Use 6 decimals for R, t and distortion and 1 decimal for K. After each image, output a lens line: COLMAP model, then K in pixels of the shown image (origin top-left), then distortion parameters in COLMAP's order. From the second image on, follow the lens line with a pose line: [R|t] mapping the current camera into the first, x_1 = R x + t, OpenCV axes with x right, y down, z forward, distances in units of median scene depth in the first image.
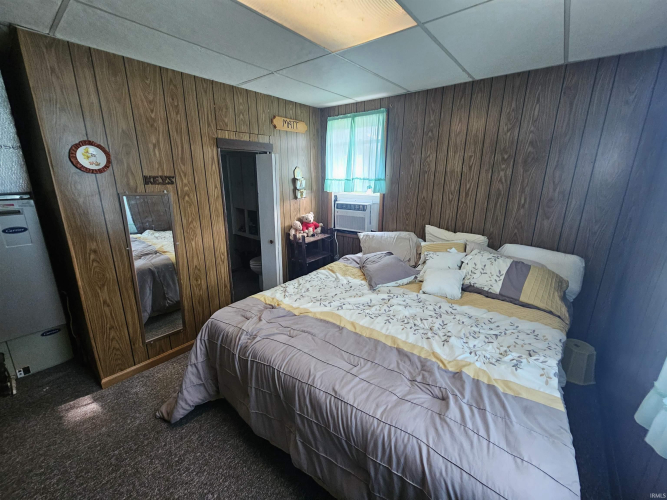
lens RADIAL K [[274.8, 0, 334.5], [0, 274.8, 247.9], [0, 0, 1]] dist [0.056167, -0.016624]
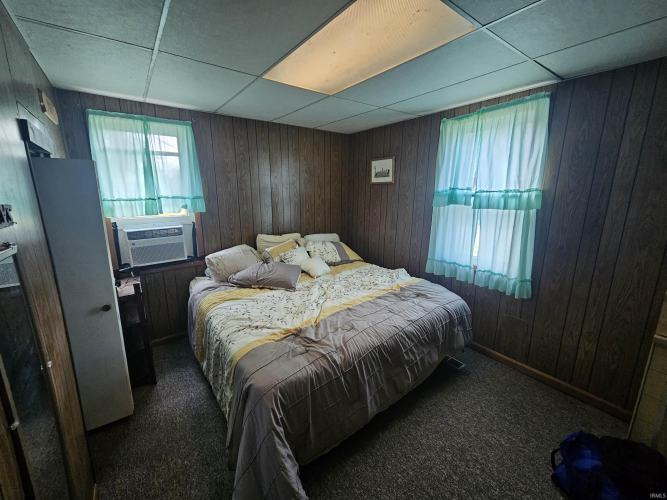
lens RADIAL K [[274.8, 0, 334.5], [0, 274.8, 247.9], [0, 0, 1]] dist [0.056167, -0.016624]
pose [[0.250999, -0.208763, 0.945208, -0.765759], [0.257925, 0.955589, 0.142564, -0.123409], [-0.932992, 0.208010, 0.293697, 0.409056]]
